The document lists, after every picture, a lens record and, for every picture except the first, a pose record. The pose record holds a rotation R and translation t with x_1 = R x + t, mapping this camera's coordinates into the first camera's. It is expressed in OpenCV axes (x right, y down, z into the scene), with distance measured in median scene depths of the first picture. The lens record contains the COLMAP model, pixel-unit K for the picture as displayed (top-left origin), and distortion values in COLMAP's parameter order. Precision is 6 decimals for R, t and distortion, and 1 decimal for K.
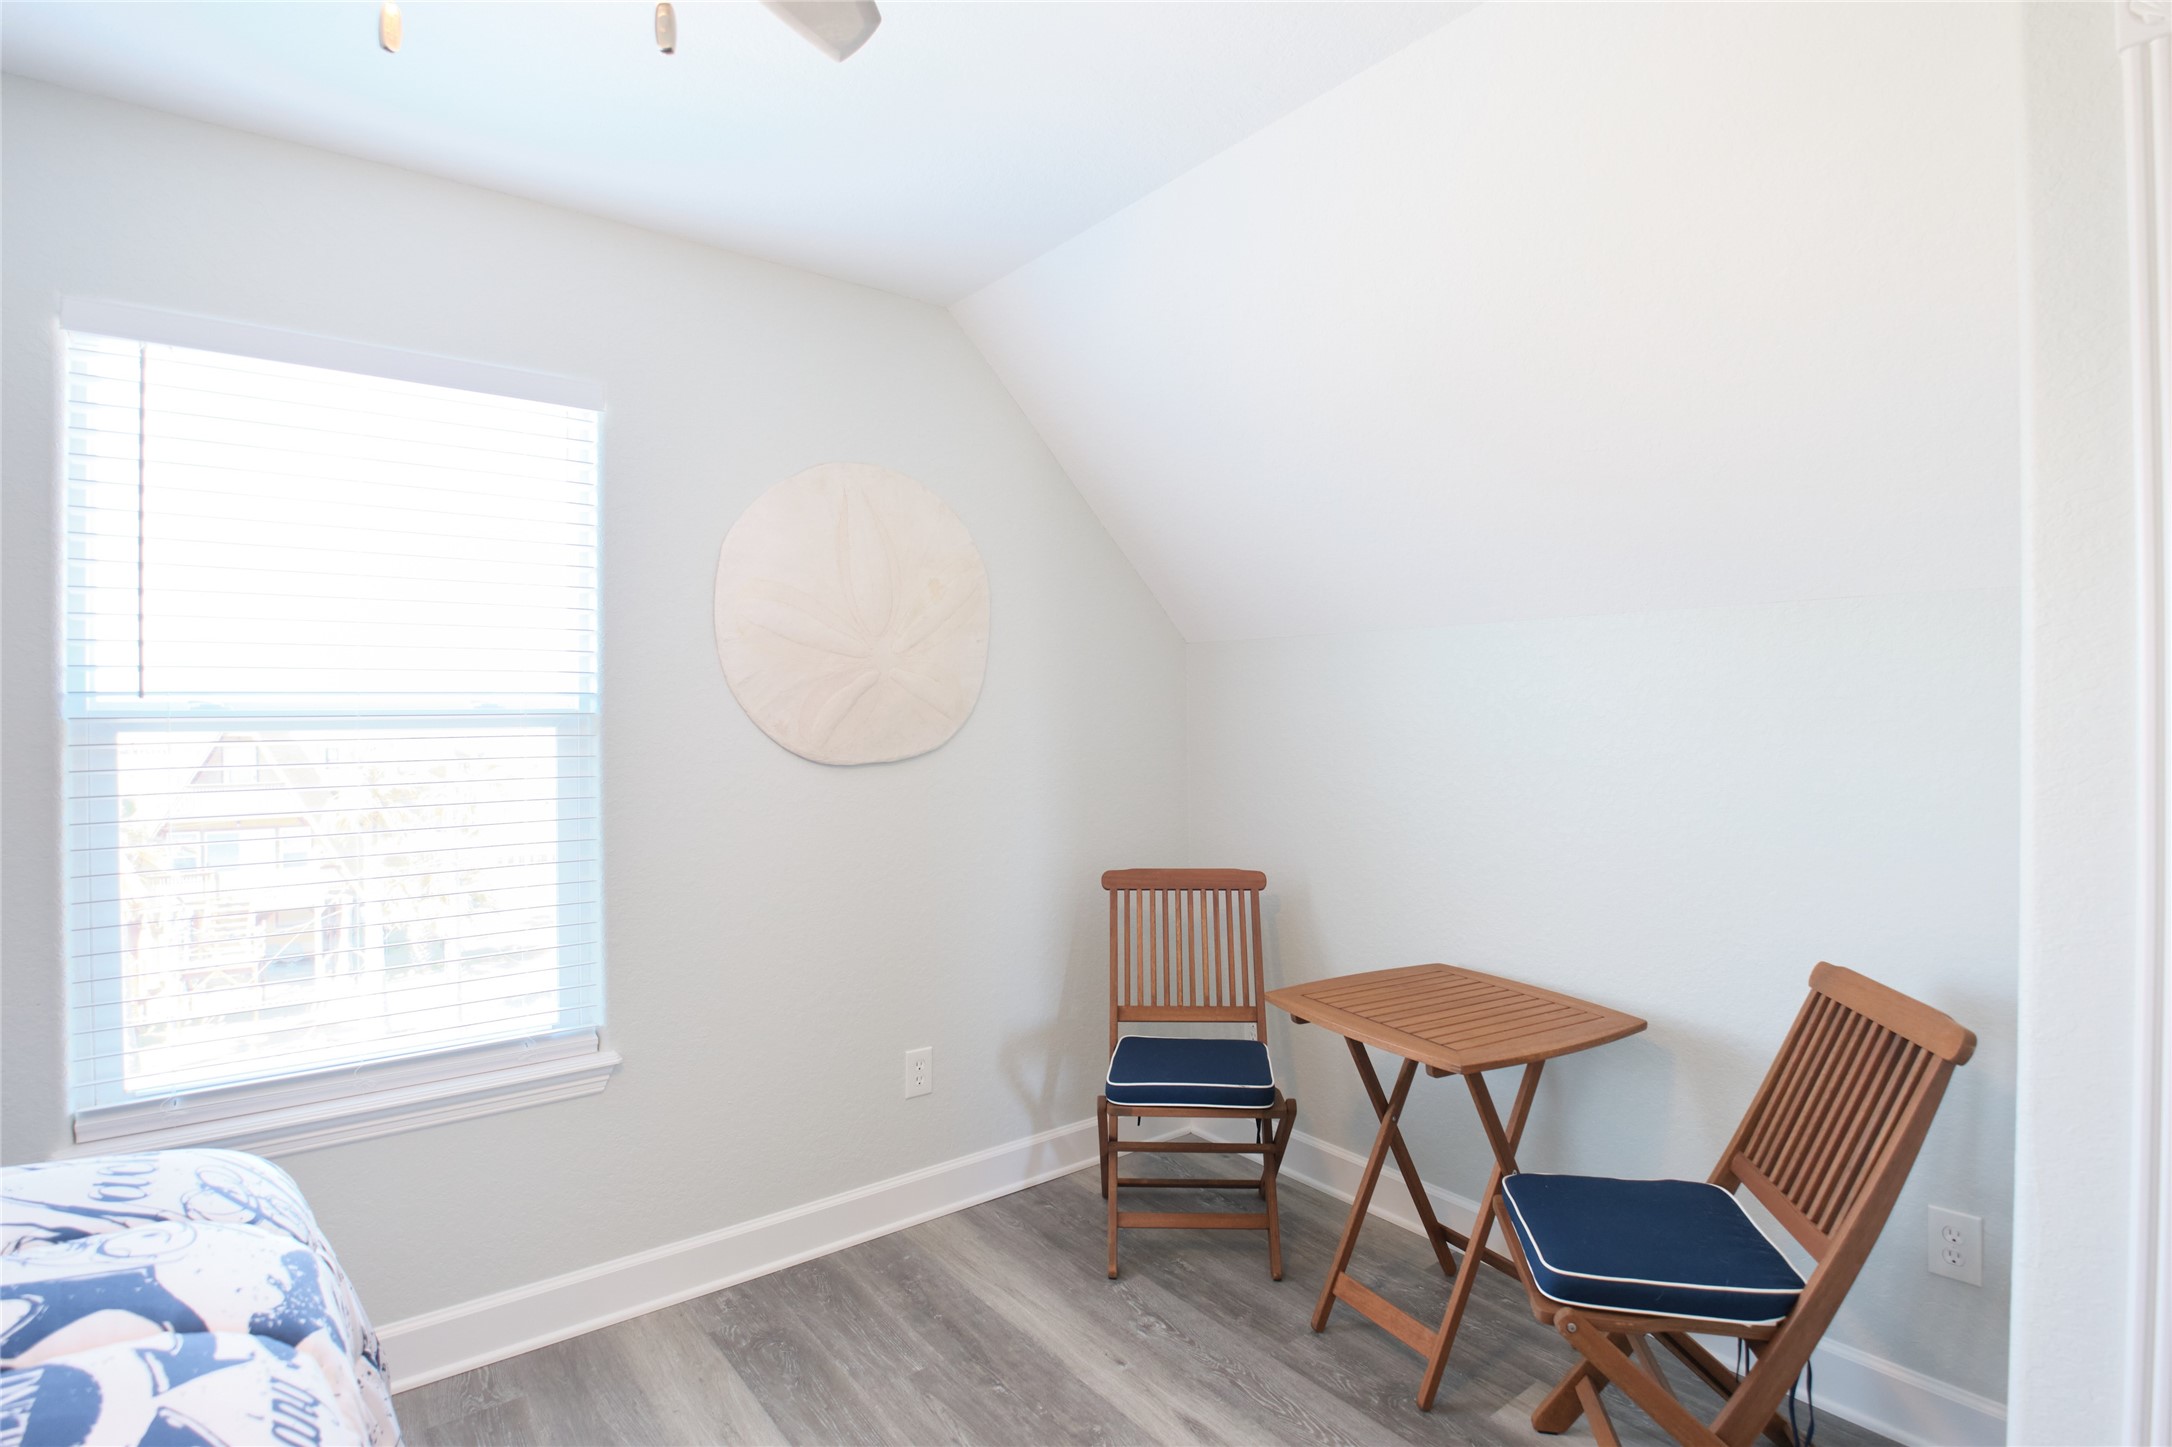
lens RADIAL K [[1065.3, 0, 1086.0], [0, 1065.3, 723.5], [0, 0, 1]] dist [-0.012090, -0.011005]
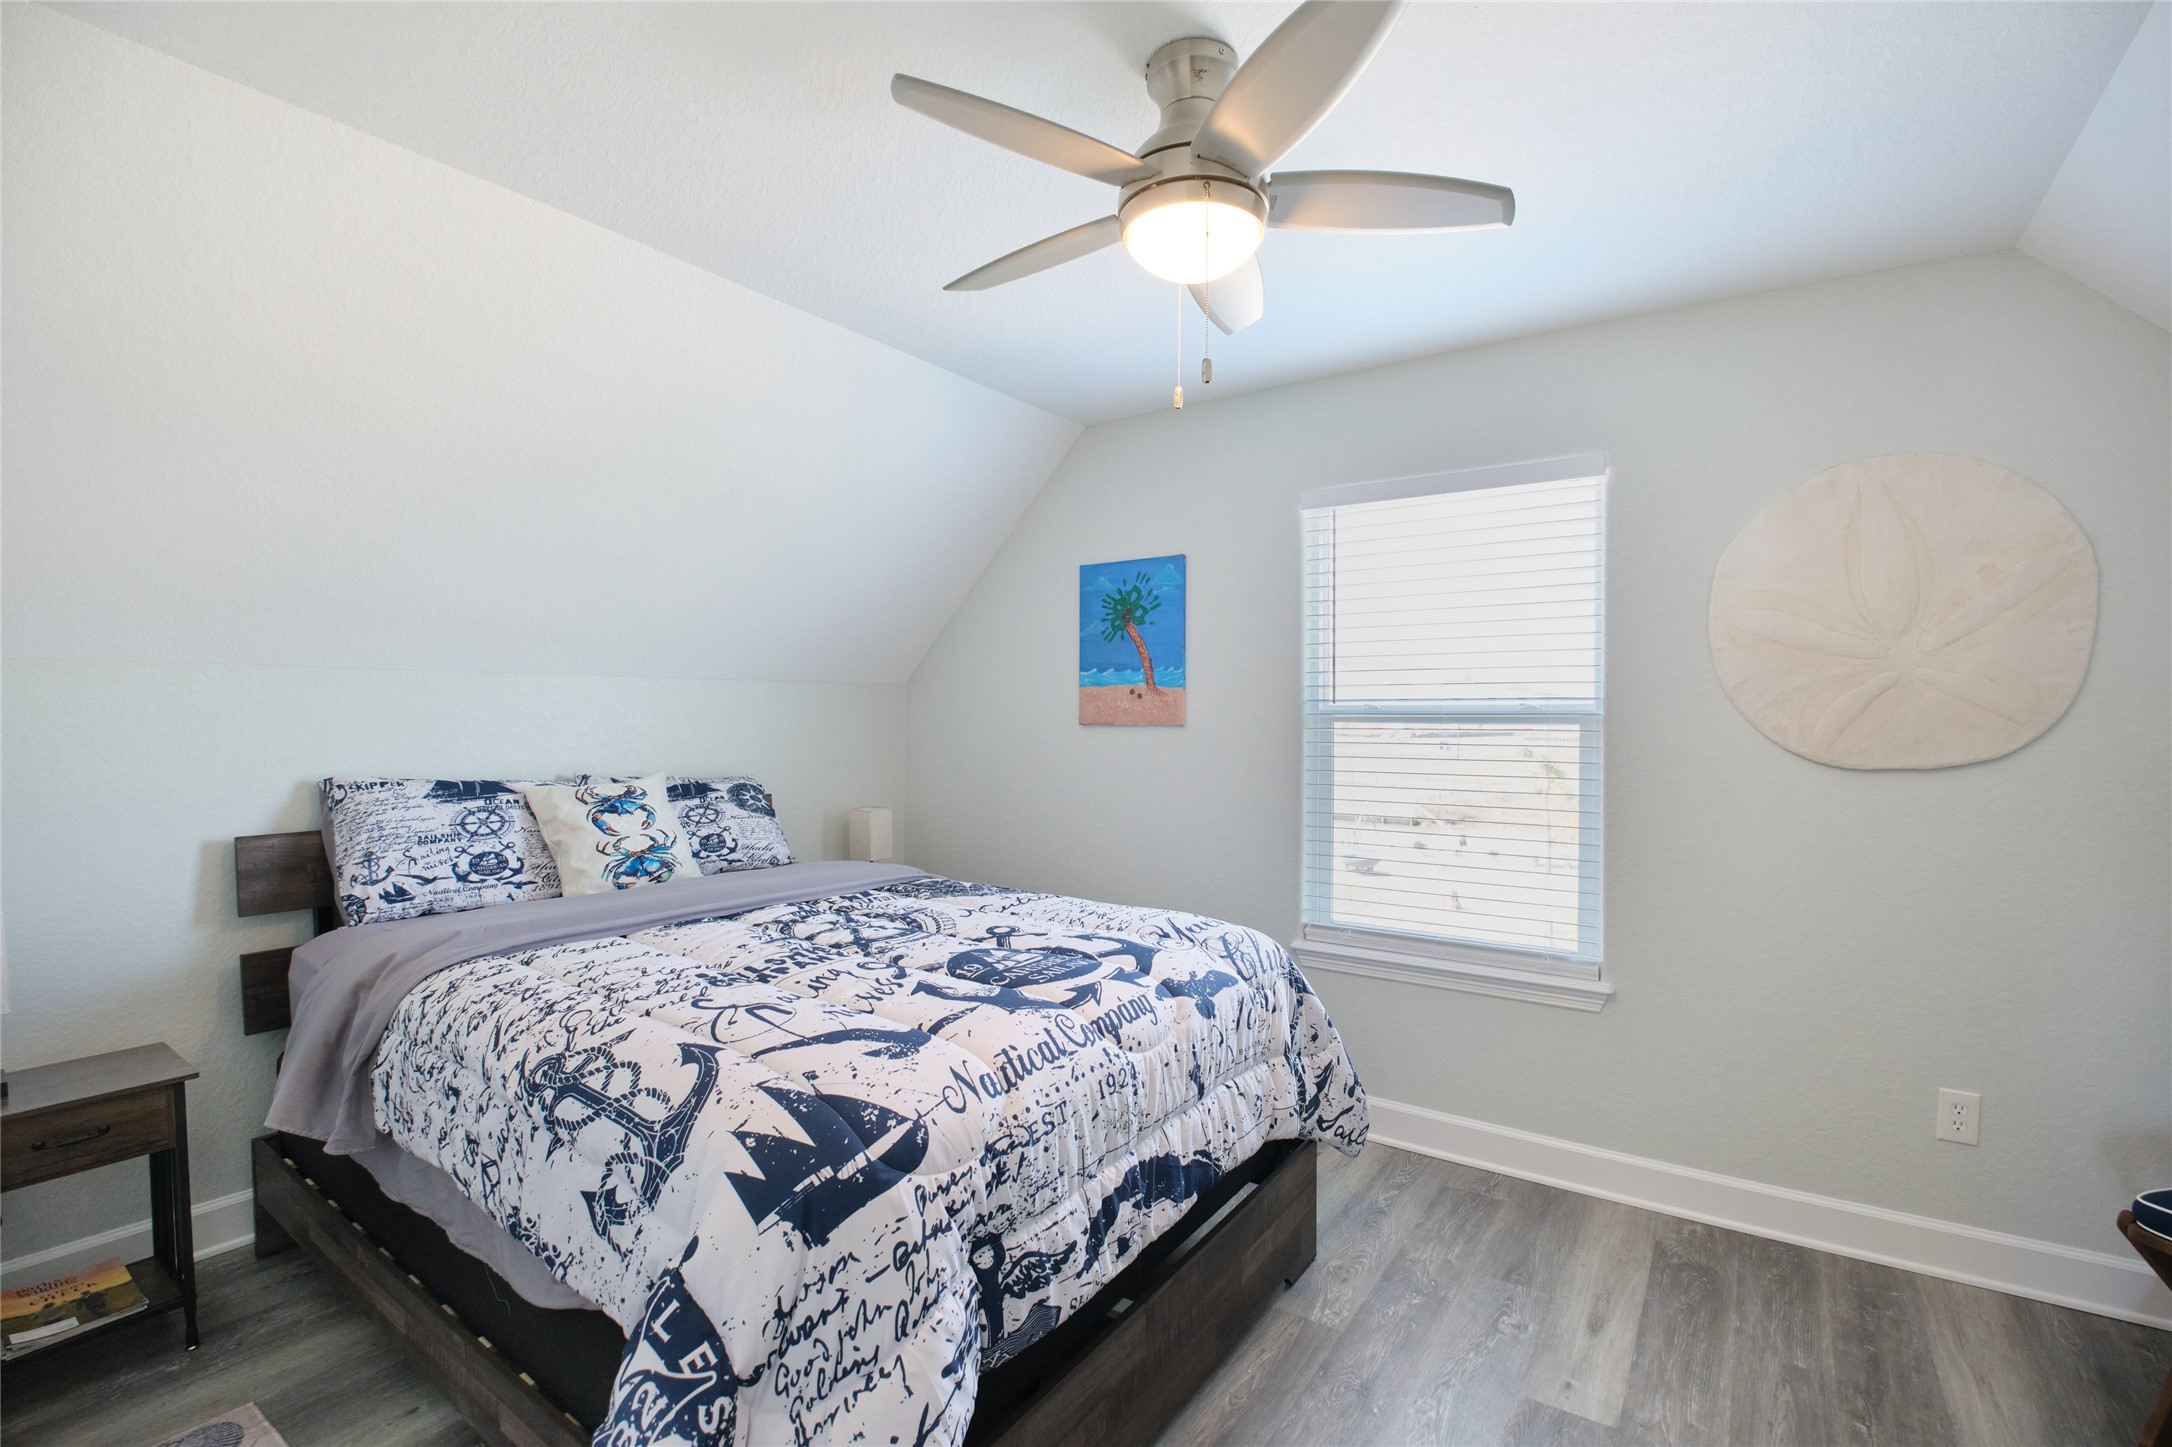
lens RADIAL K [[967.6, 0, 1086.0], [0, 967.6, 723.5], [0, 0, 1]] dist [-0.032099, -0.000105]
pose [[0.300029, 0.019990, -0.953721, 0.440297], [-0.011995, 0.999780, 0.017182, -0.010294], [0.953855, 0.006285, 0.300202, 0.069731]]
